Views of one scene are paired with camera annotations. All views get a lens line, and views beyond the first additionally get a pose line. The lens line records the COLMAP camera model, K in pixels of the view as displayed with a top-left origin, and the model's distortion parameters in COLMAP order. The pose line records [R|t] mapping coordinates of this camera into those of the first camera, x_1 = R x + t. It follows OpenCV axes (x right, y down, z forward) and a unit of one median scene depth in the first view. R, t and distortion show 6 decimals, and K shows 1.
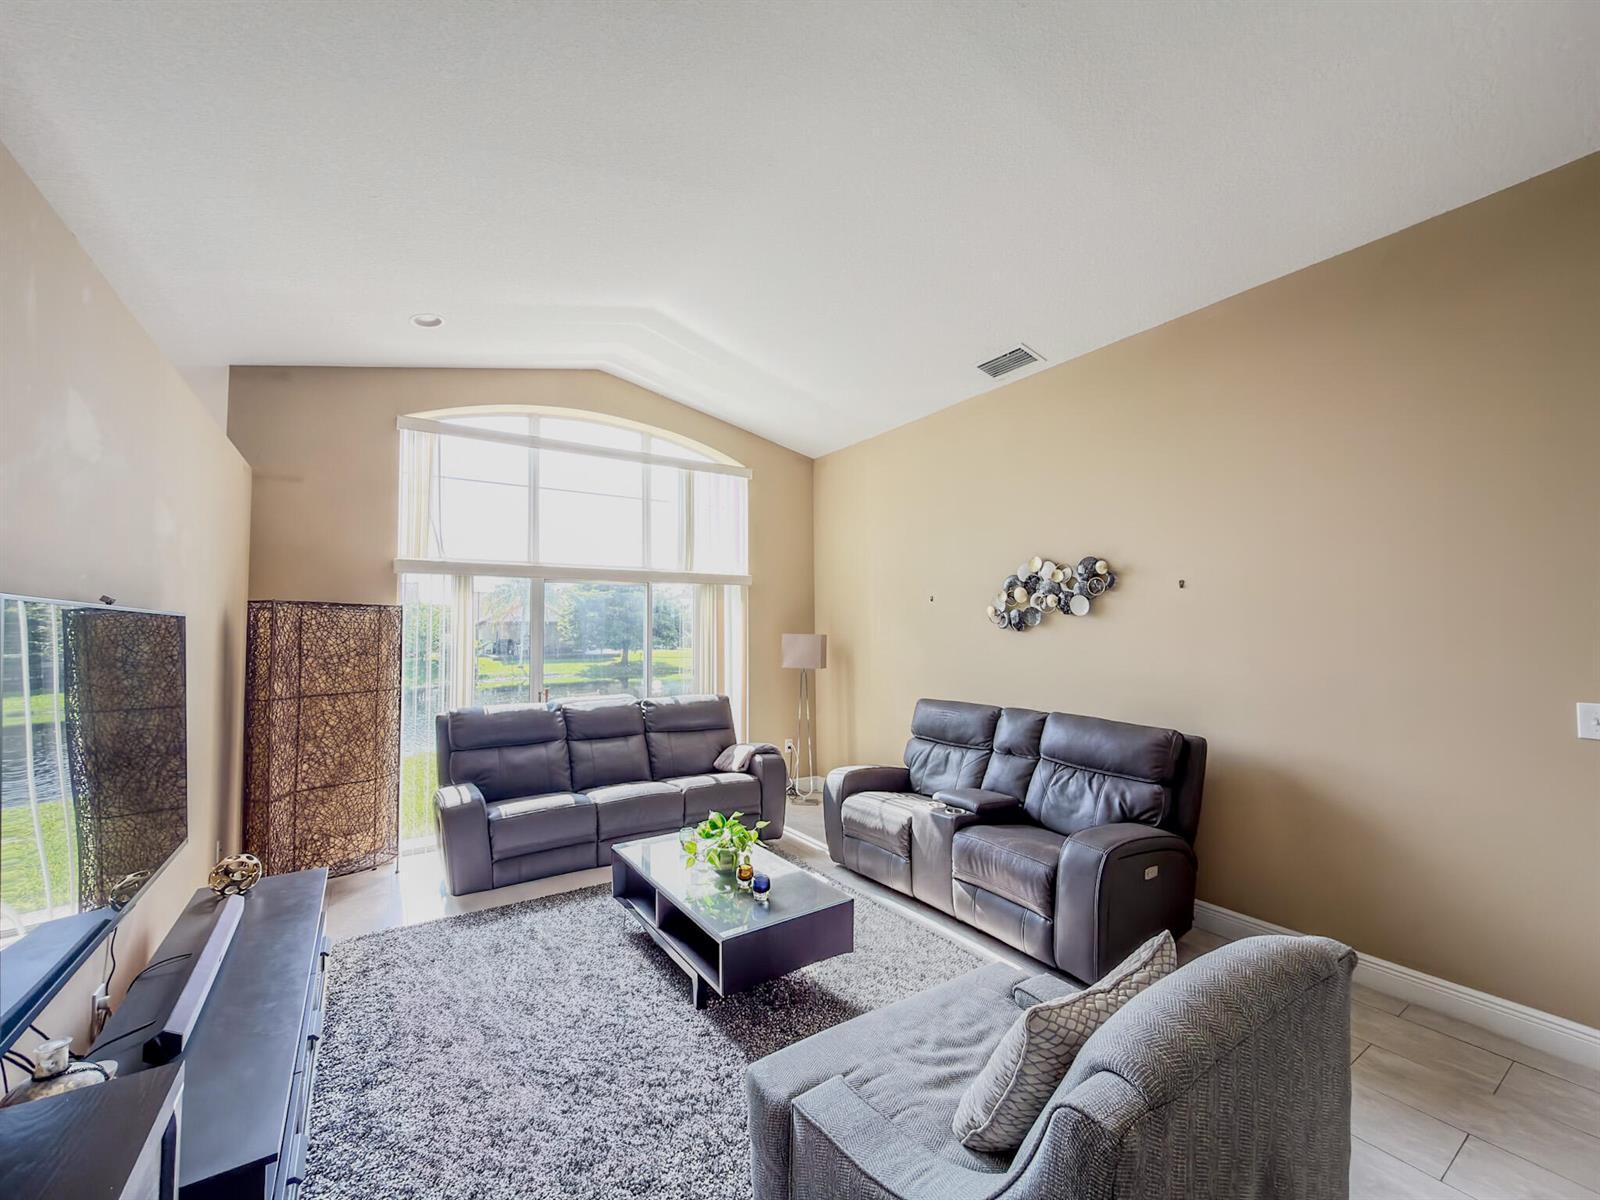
lens RADIAL K [[640.4, 0, 795.6], [0, 640.4, 602.4], [0, 0, 1]] dist [0.000090, 0.000045]
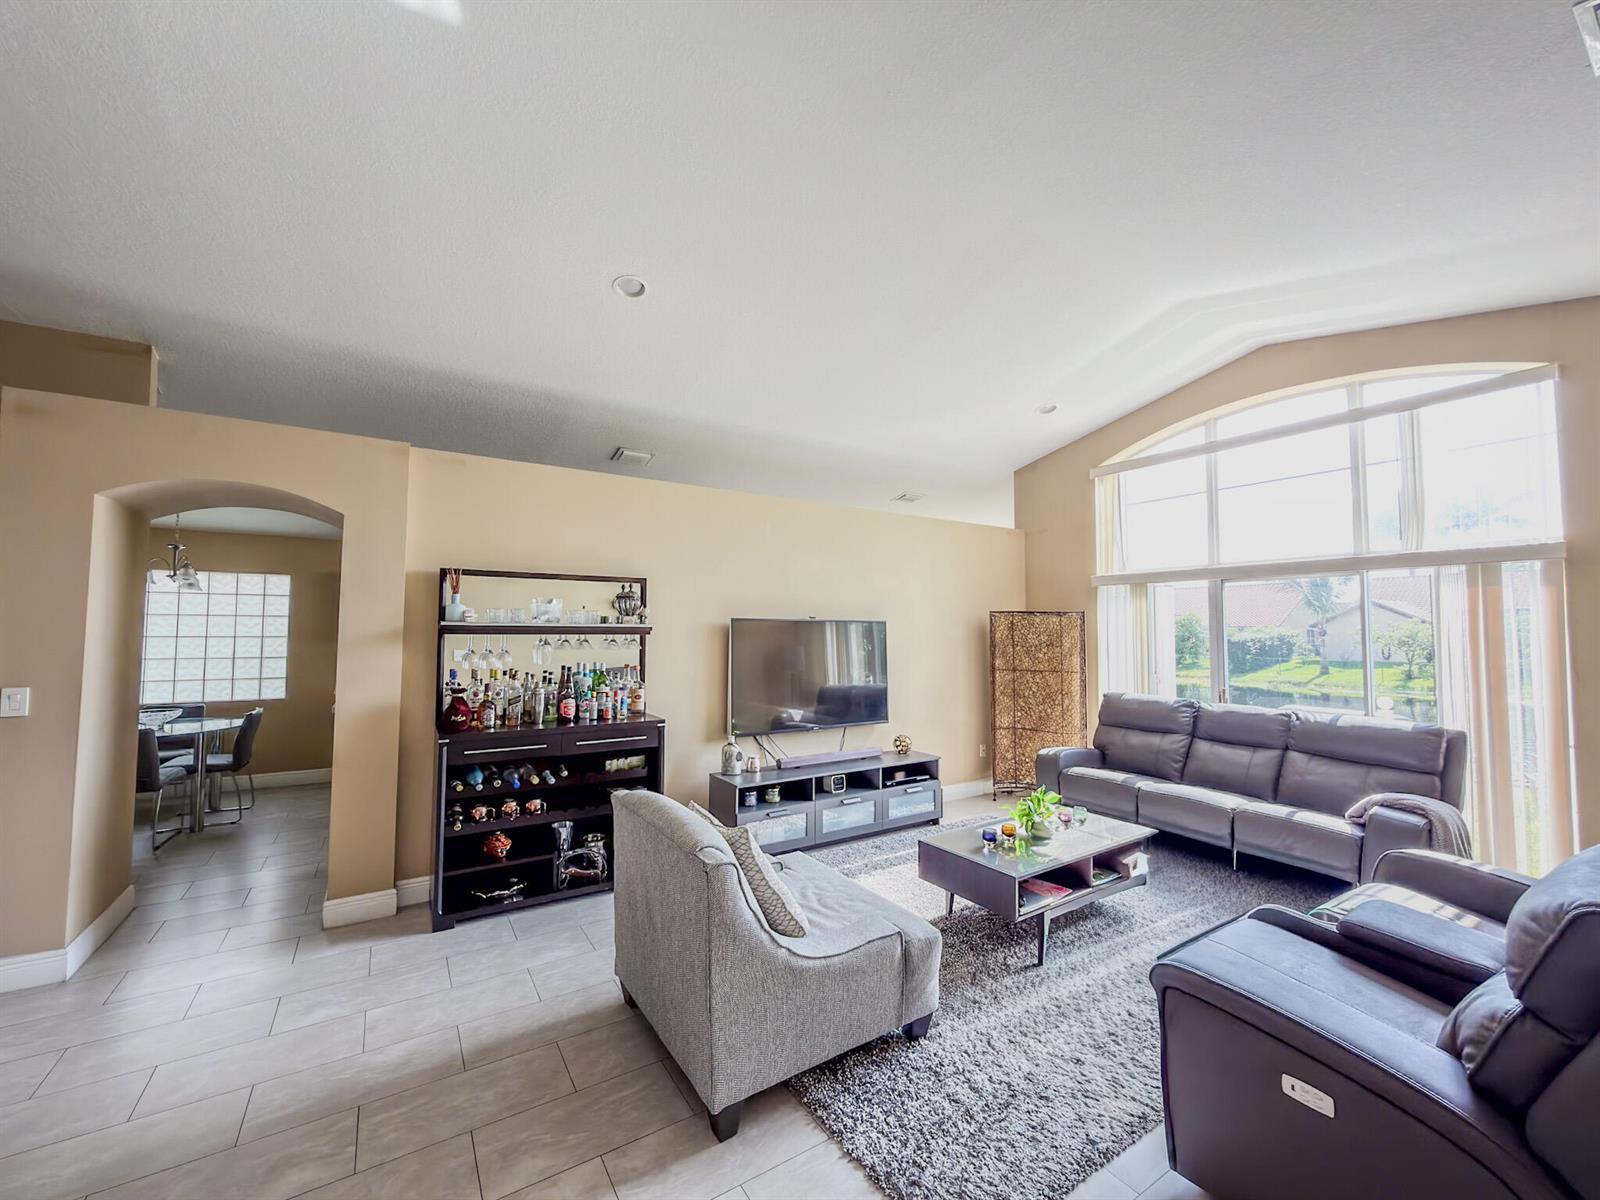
lens RADIAL K [[640.4, 0, 795.6], [0, 640.4, 602.4], [0, 0, 1]] dist [0.000090, 0.000045]
pose [[-0.016255, -0.039906, -0.999071, 0.652563], [0.034555, 0.998584, -0.040449, 0.017374], [0.999271, -0.035181, -0.014853, 0.360502]]
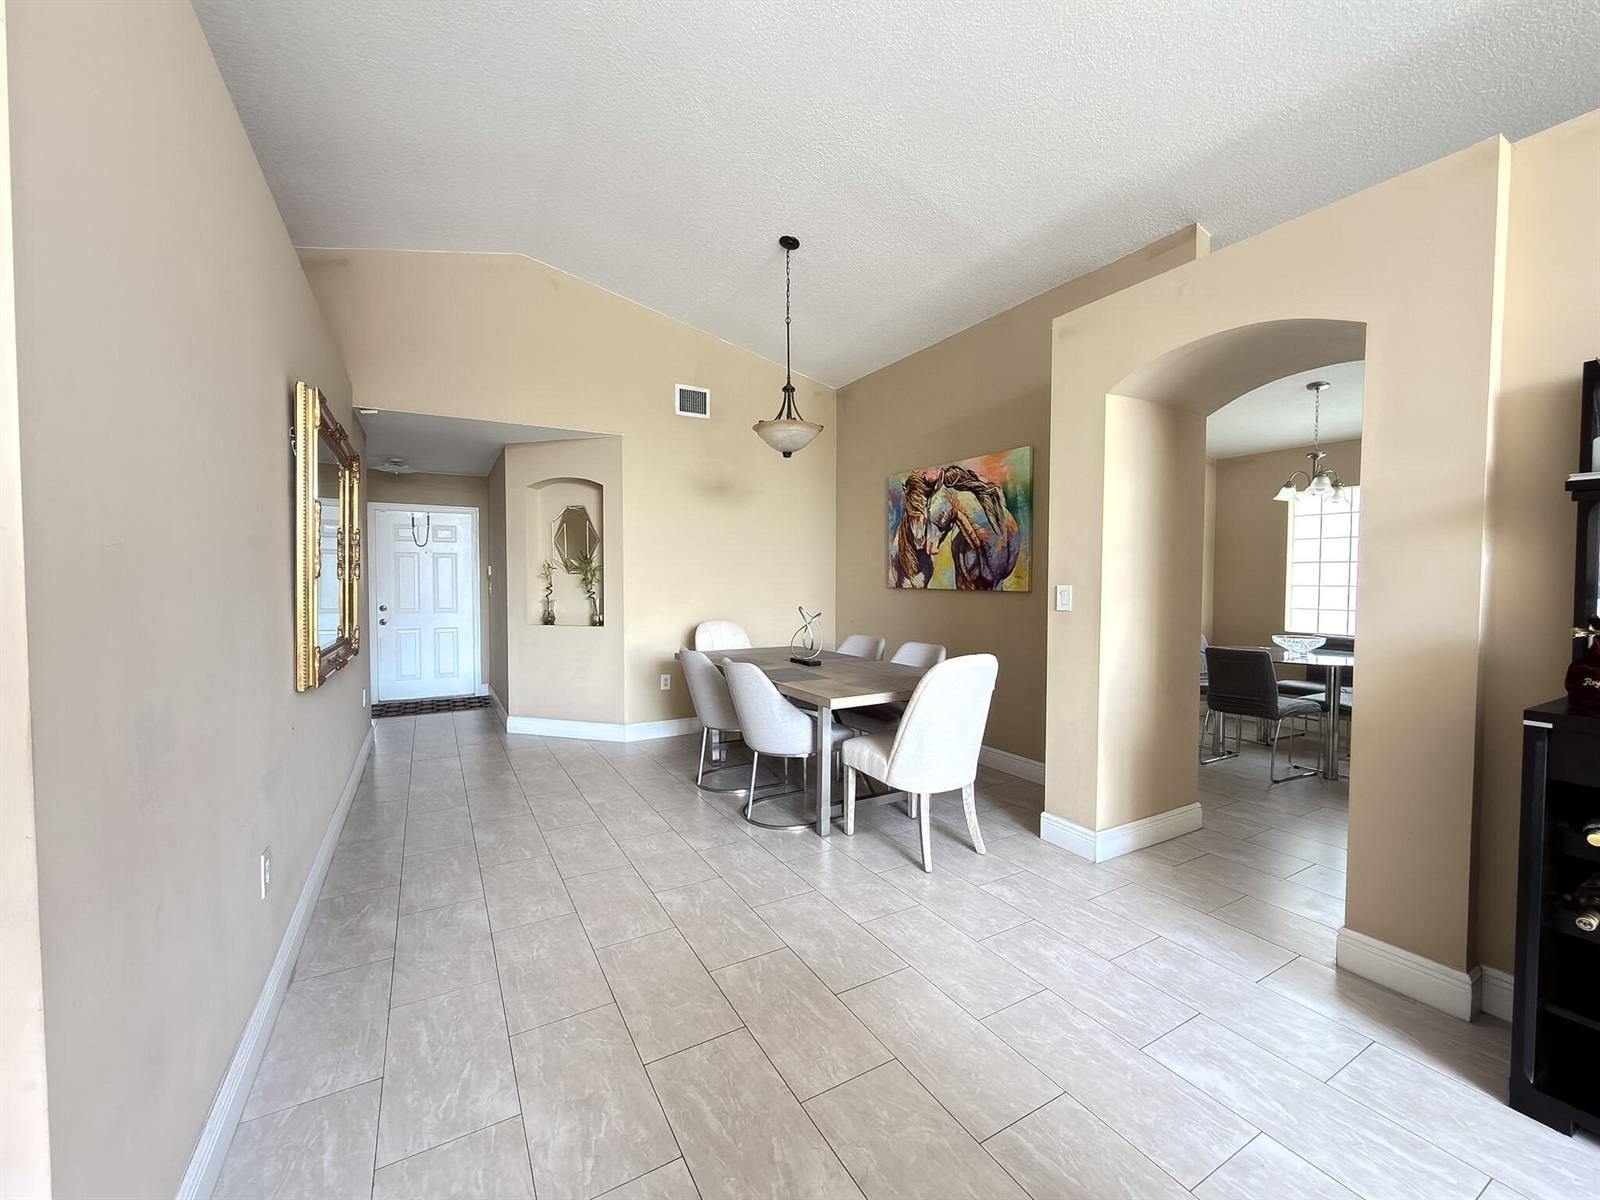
lens RADIAL K [[640.5, 0, 796.0], [0, 640.5, 602.9], [0, 0, 1]] dist [0.000985, -0.000240]
pose [[-0.997771, 0.002171, 0.066701, 0.315887], [0.001982, 0.999994, -0.002907, 0.064046], [-0.066707, -0.002769, -0.997769, 0.313068]]
